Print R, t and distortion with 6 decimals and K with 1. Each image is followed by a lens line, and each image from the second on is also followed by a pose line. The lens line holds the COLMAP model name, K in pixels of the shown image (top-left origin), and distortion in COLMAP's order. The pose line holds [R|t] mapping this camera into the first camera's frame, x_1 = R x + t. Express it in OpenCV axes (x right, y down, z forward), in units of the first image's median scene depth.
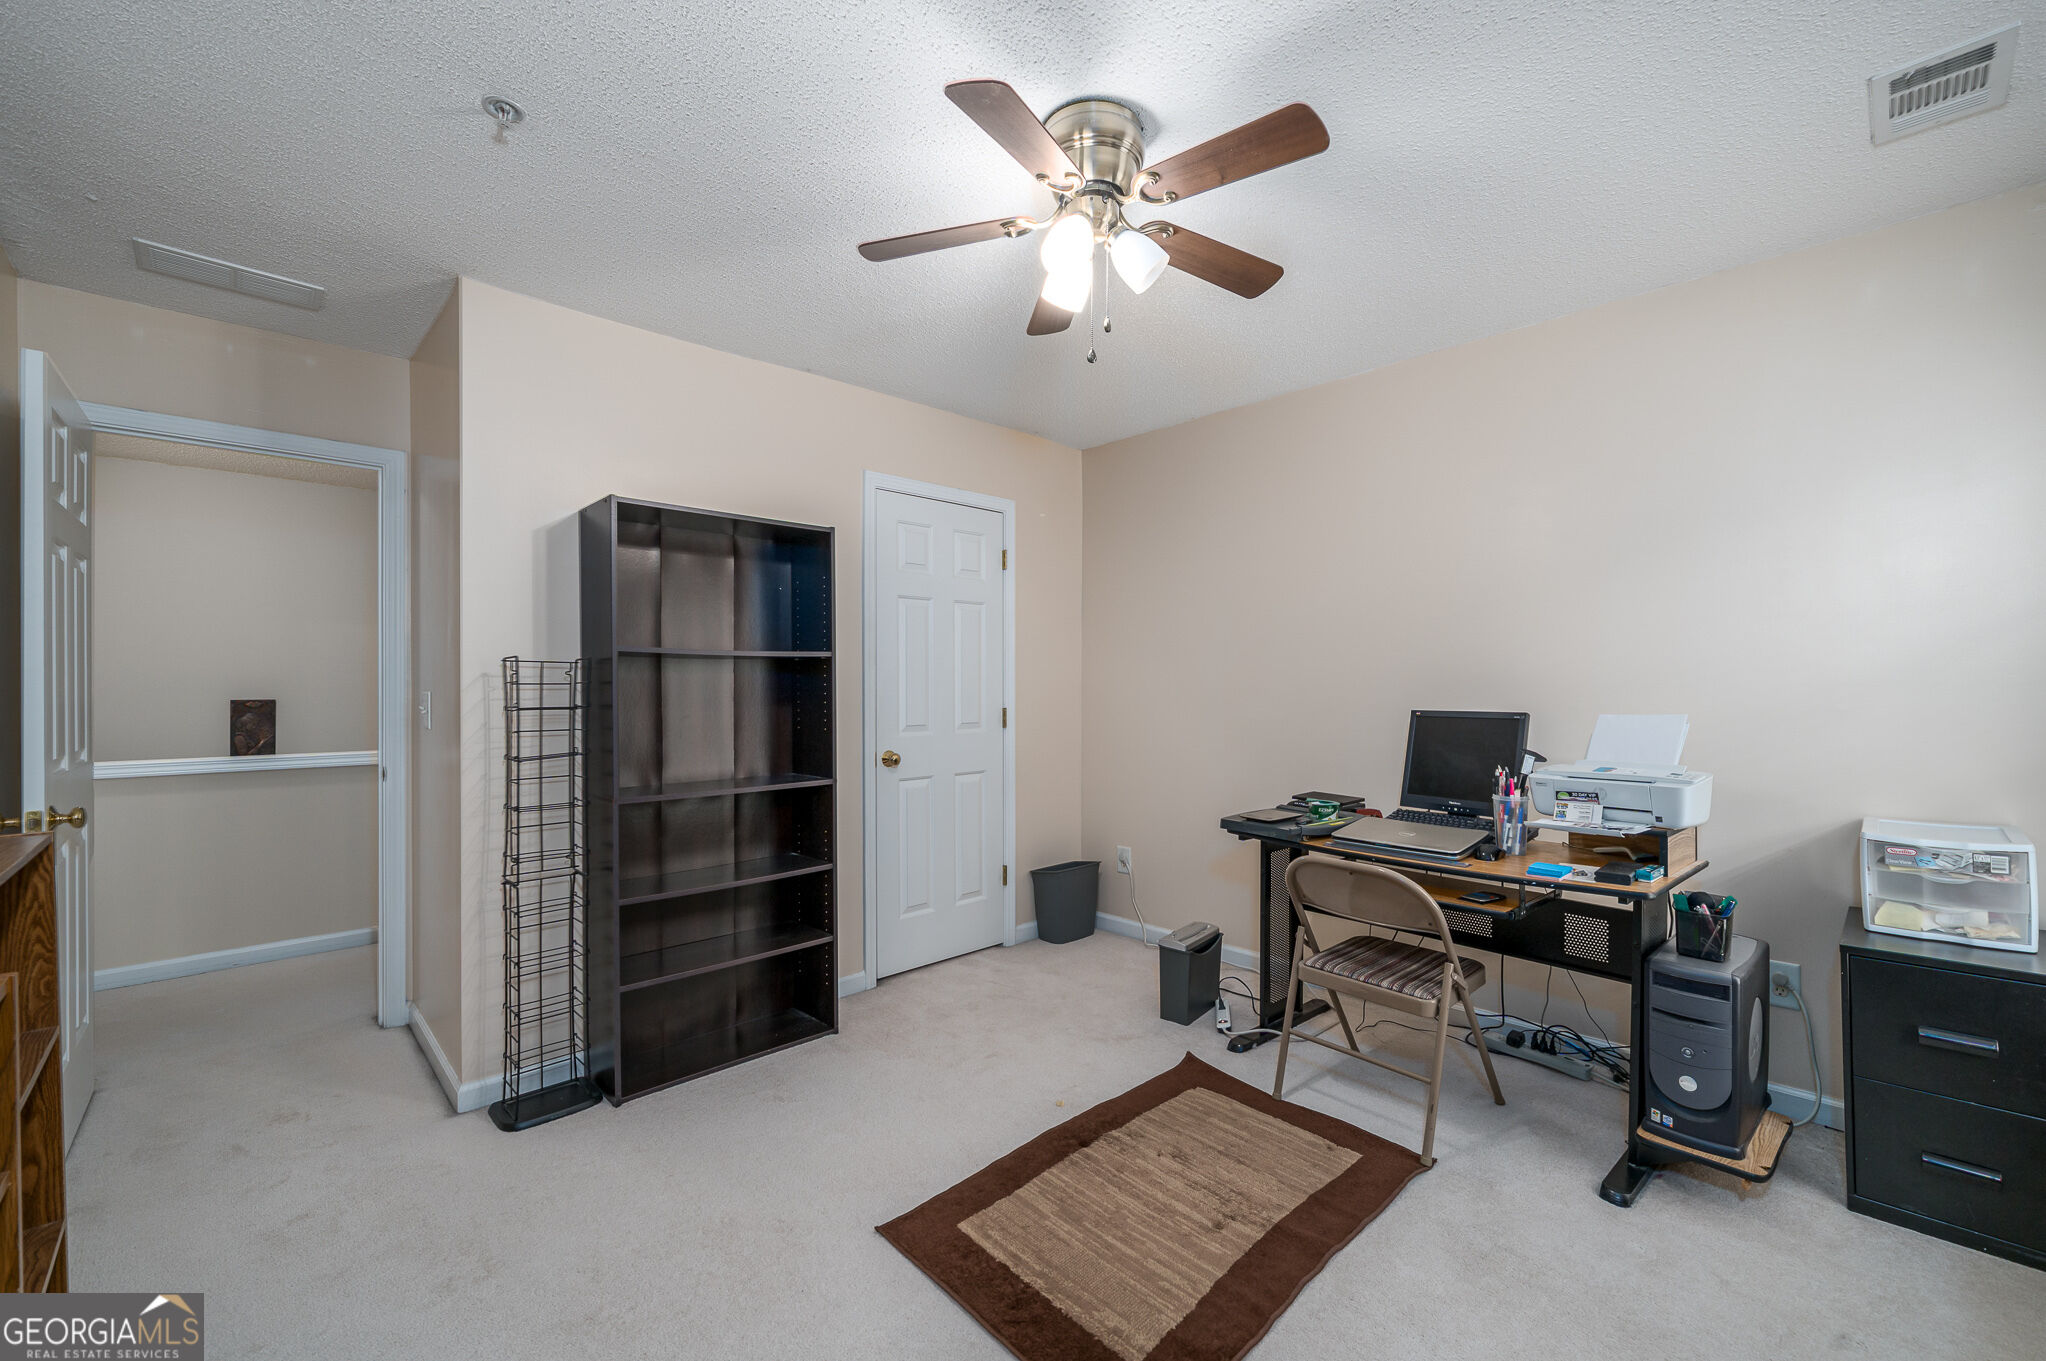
lens RADIAL K [[828.4, 0, 1021.9], [0, 828.4, 672.1], [0, 0, 1]] dist [0.000694, -0.000025]
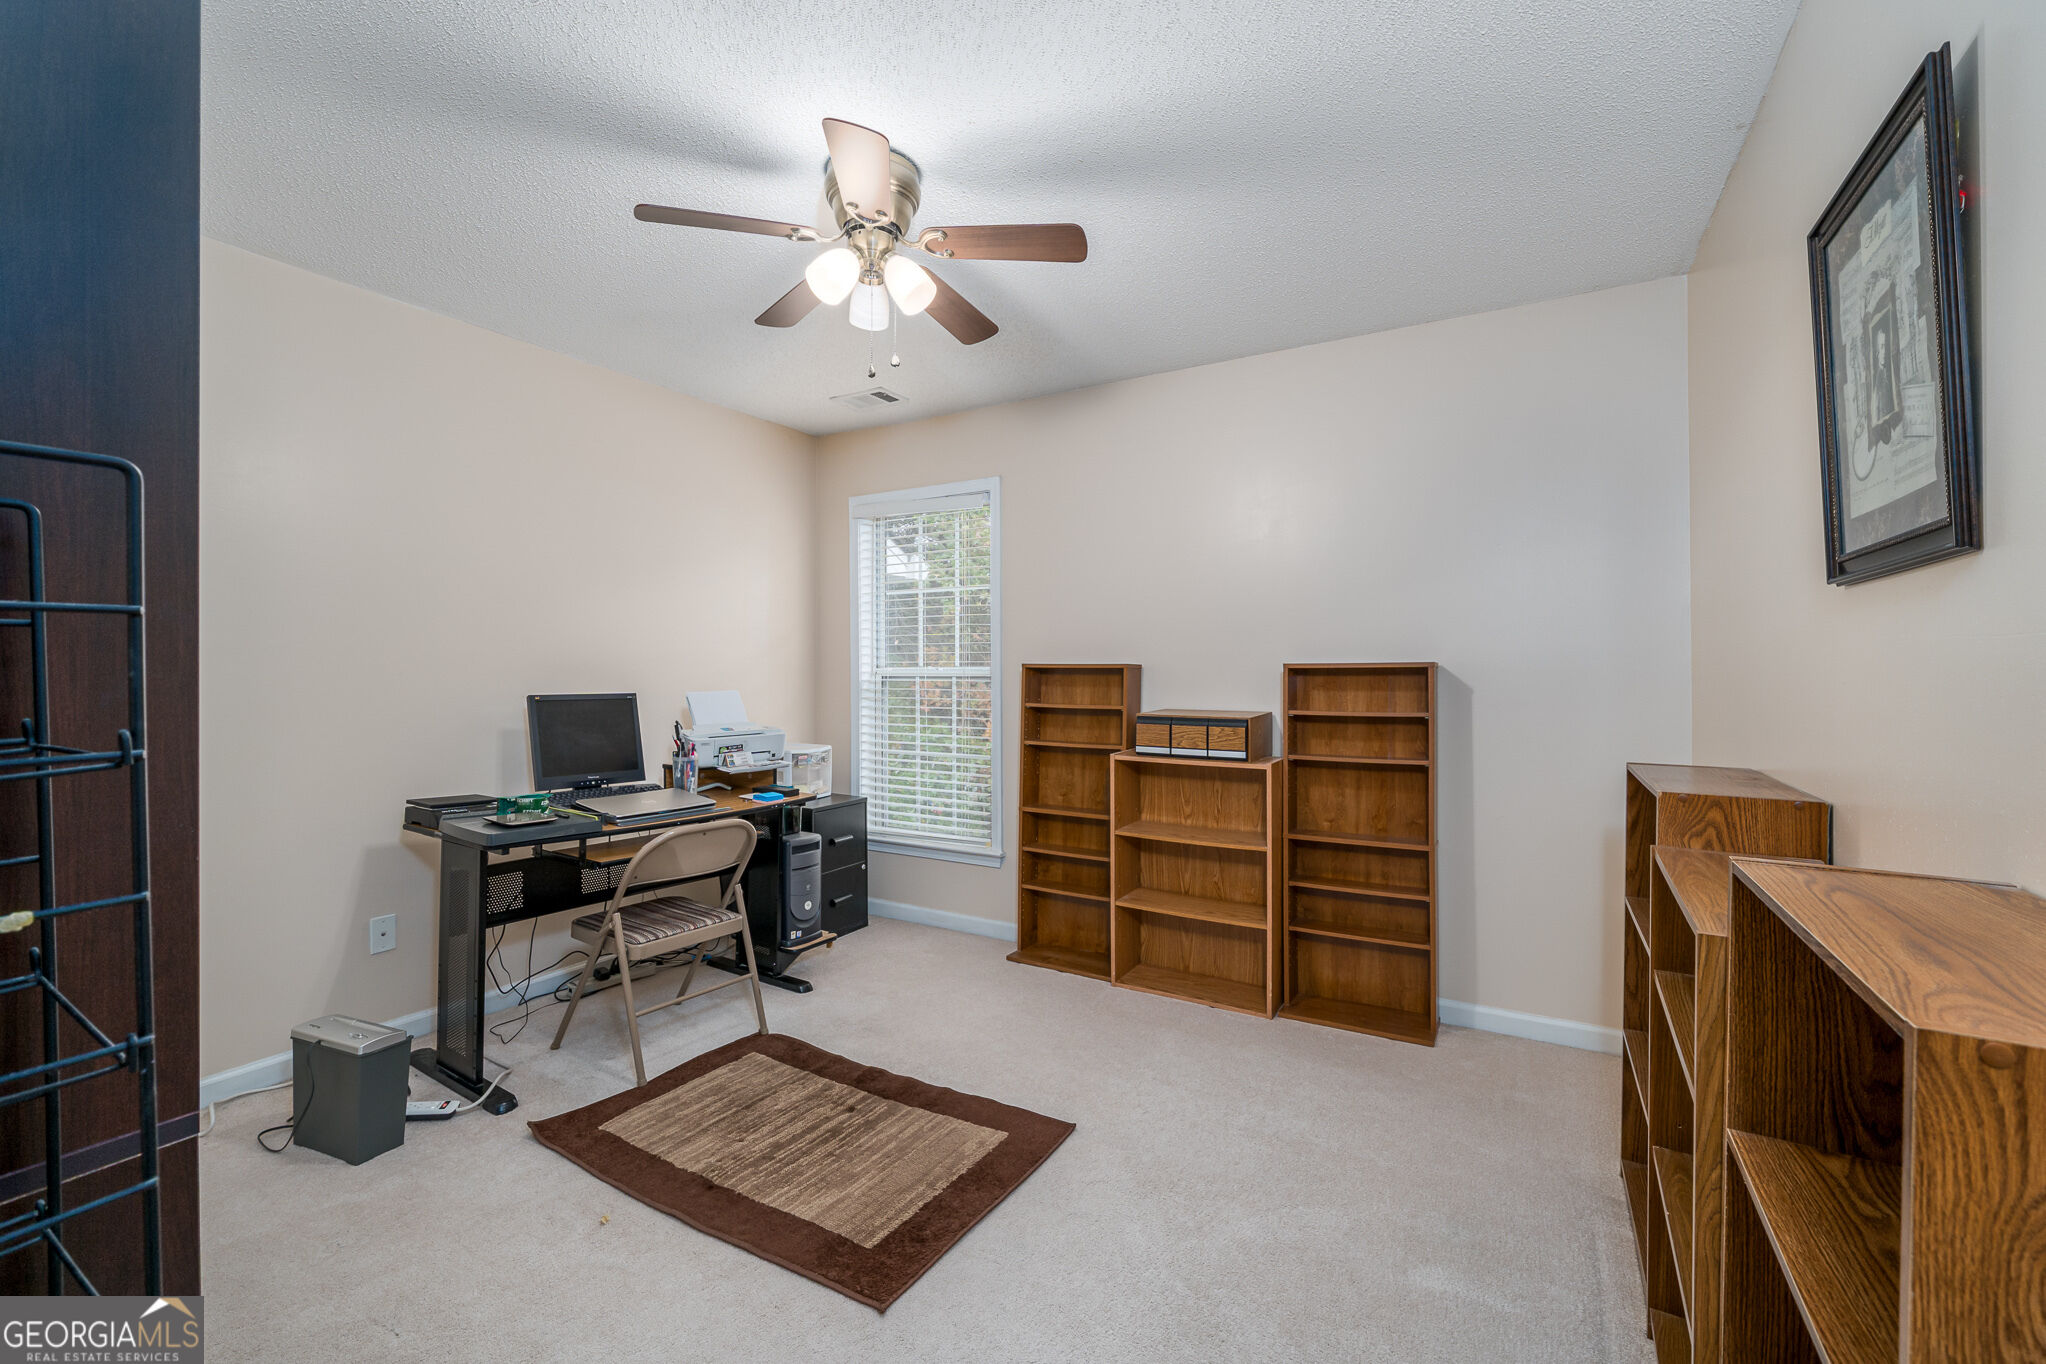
lens RADIAL K [[849.9, 0, 1021.2], [0, 849.9, 674.9], [0, 0, 1]] dist [-0.002203, -0.000184]
pose [[-0.250867, 0.000980, 0.968021, -0.838522], [-0.006421, 0.999976, -0.002676, 0.026810], [-0.968000, -0.006887, -0.250855, 0.874893]]
